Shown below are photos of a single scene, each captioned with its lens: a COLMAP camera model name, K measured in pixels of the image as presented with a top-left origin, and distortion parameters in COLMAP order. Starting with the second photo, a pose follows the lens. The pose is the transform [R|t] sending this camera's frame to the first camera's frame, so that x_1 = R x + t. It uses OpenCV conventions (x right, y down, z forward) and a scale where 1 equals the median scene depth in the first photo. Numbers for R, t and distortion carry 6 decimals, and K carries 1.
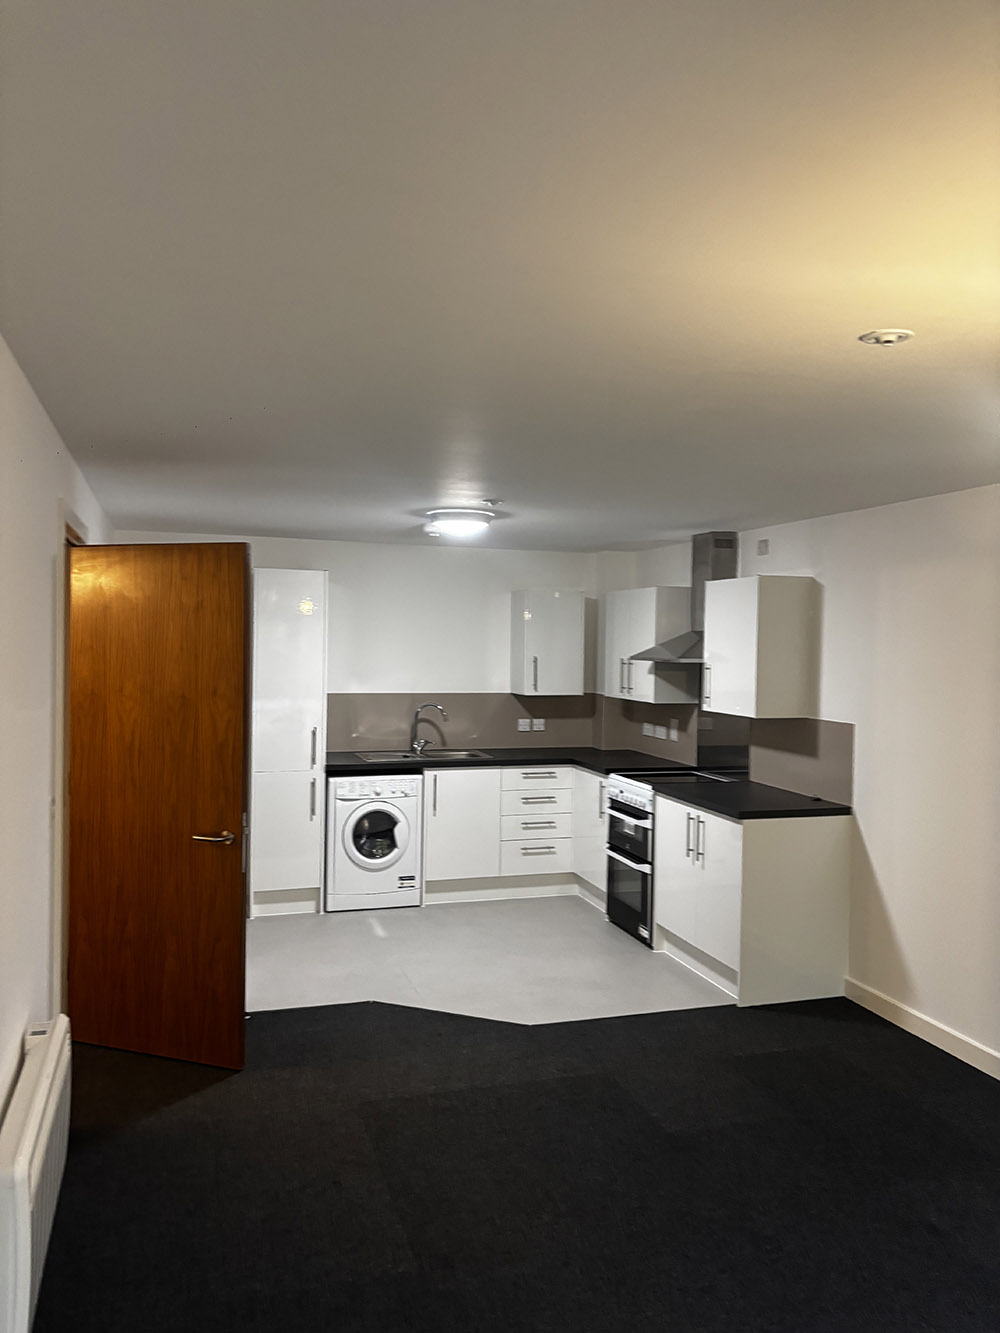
lens RADIAL K [[1025.6, 0, 496.5], [0, 1025.6, 665.6], [0, 0, 1]] dist [0.104555, -0.005023]
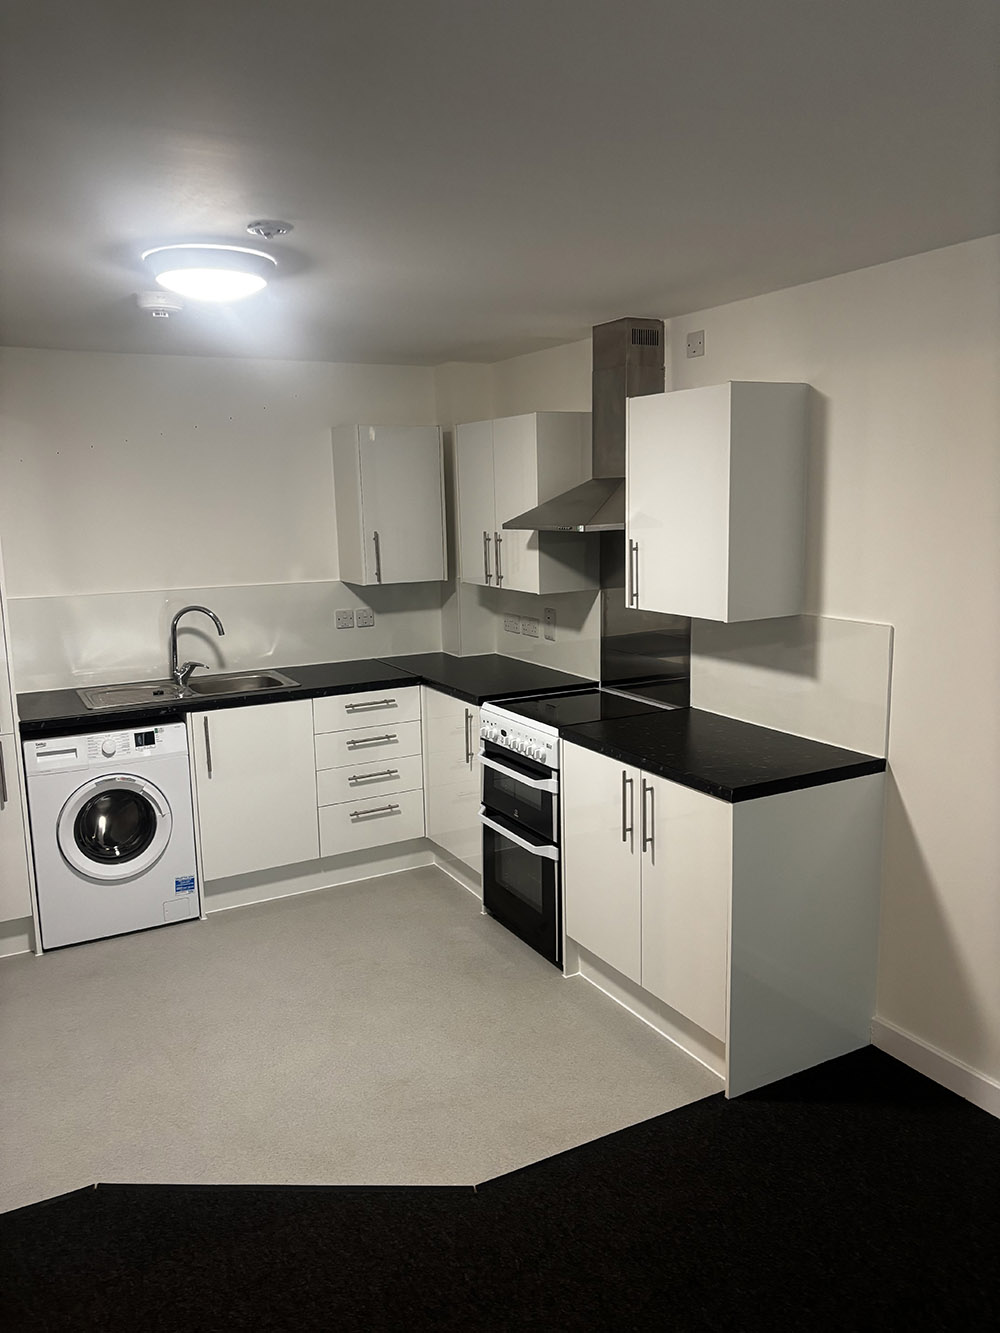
lens RADIAL K [[1025.6, 0, 486.6], [0, 1025.6, 662.7], [0, 0, 1]] dist [0.104555, -0.005023]
pose [[0.981586, -0.066360, 0.179125, -0.002983], [0.041383, 0.989323, 0.139737, -0.013369], [-0.186486, -0.129751, 0.973852, 0.361175]]
